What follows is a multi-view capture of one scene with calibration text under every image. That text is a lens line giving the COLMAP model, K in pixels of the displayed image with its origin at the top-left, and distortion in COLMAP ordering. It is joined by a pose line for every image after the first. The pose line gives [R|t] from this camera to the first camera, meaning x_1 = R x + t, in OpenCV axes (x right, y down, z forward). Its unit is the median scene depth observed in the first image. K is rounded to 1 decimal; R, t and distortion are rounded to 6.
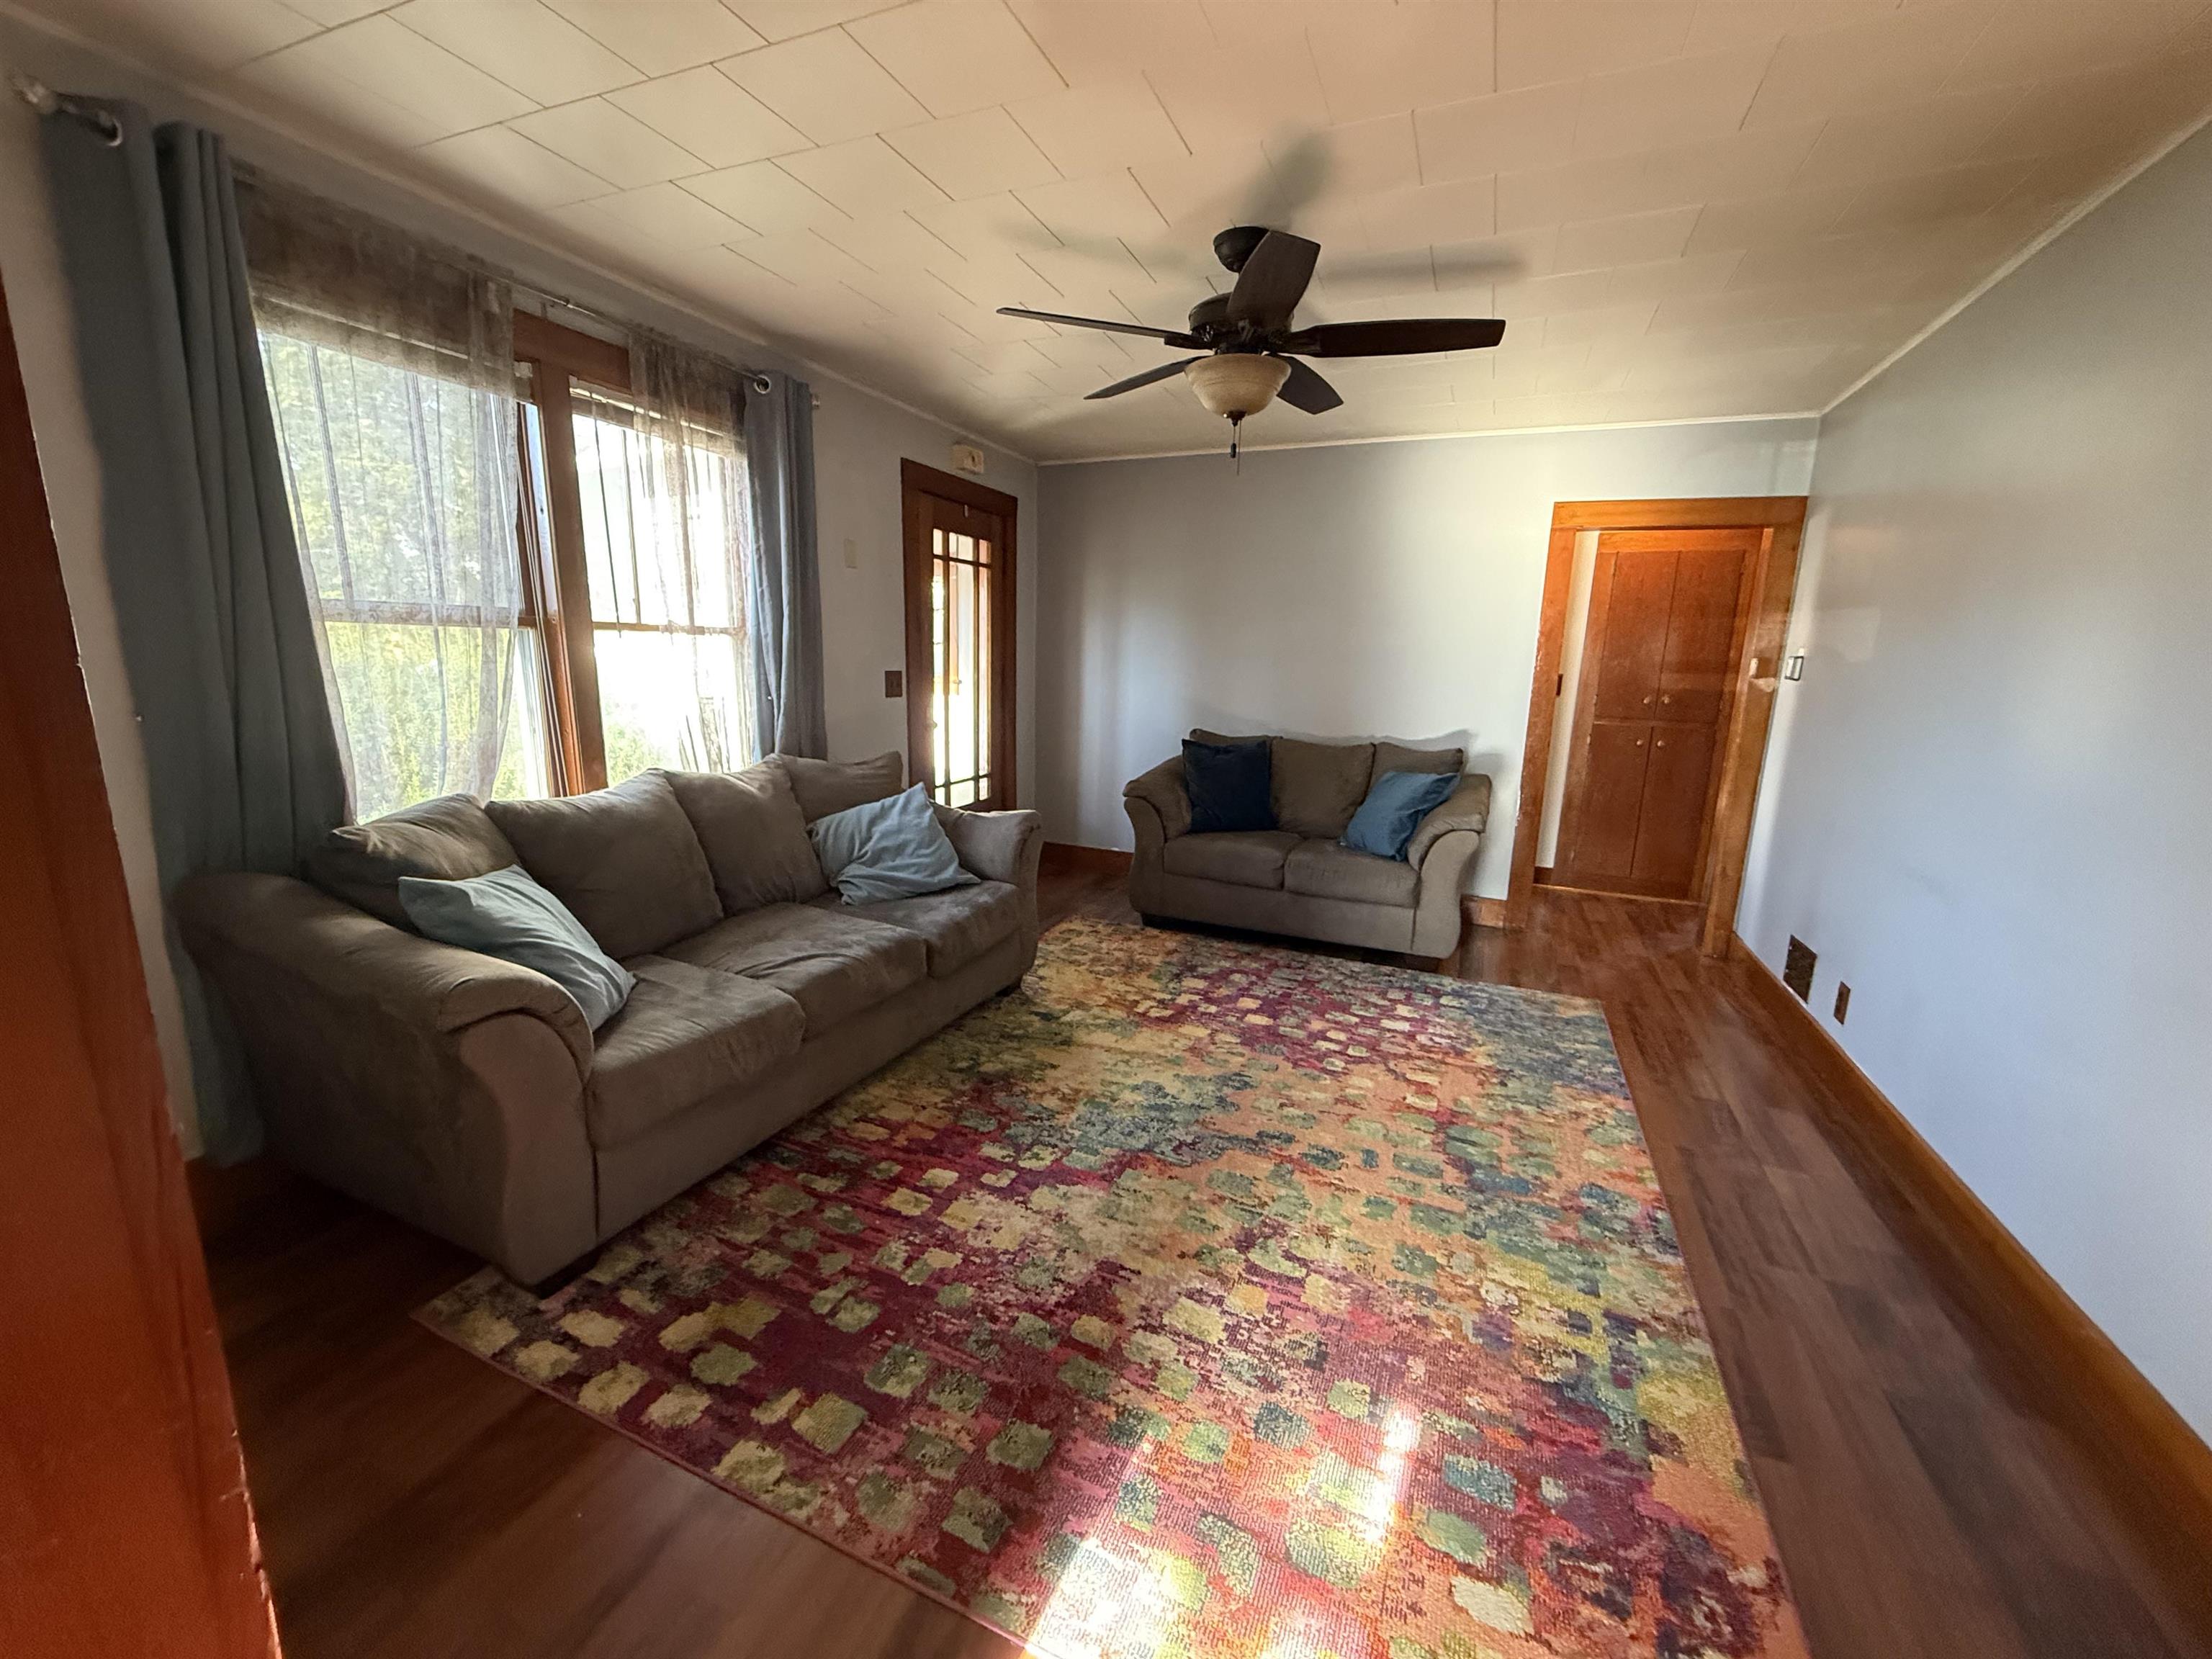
lens RADIAL K [[874.9, 0, 1106.0], [0, 874.9, 829.5], [0, 0, 1]] dist [0.000895, -0.000210]
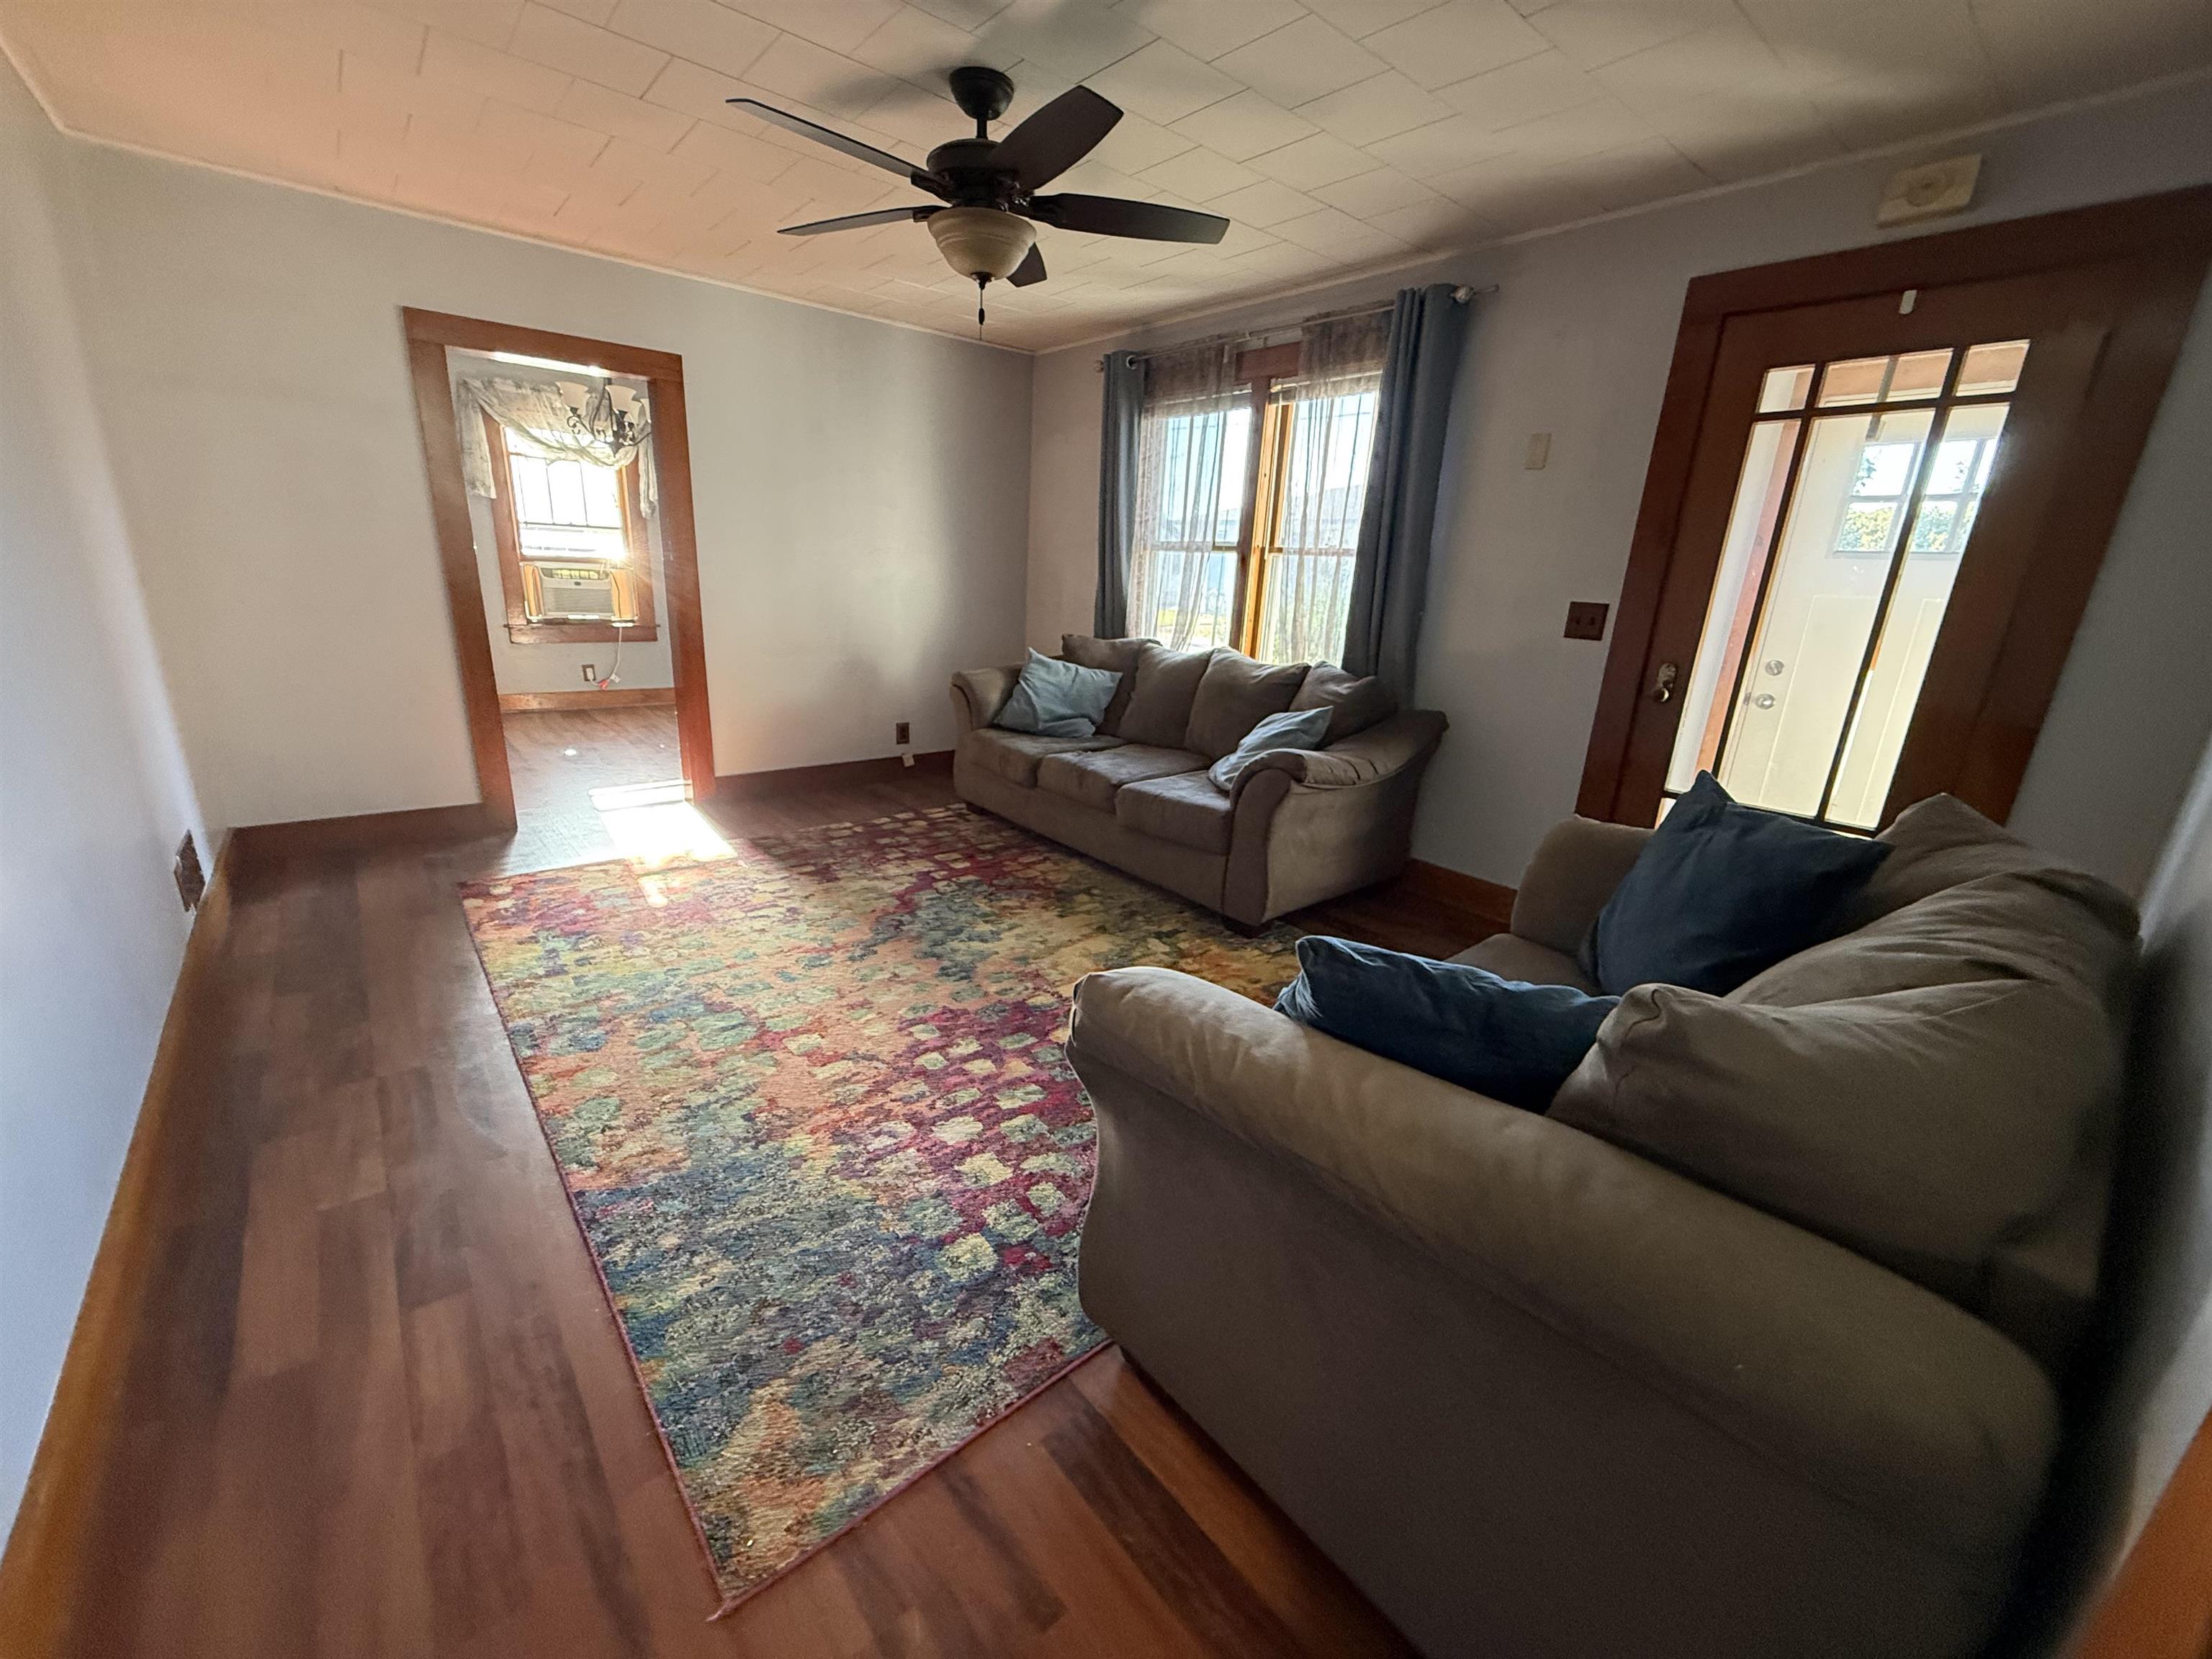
lens RADIAL K [[874.9, 0, 1106.0], [0, 874.9, 829.5], [0, 0, 1]] dist [0.000895, -0.000210]
pose [[-0.437188, 0.212305, -0.873953, 0.991693], [-0.235204, 0.910930, 0.338947, -0.261955], [0.868070, 0.353741, -0.348313, 1.558885]]
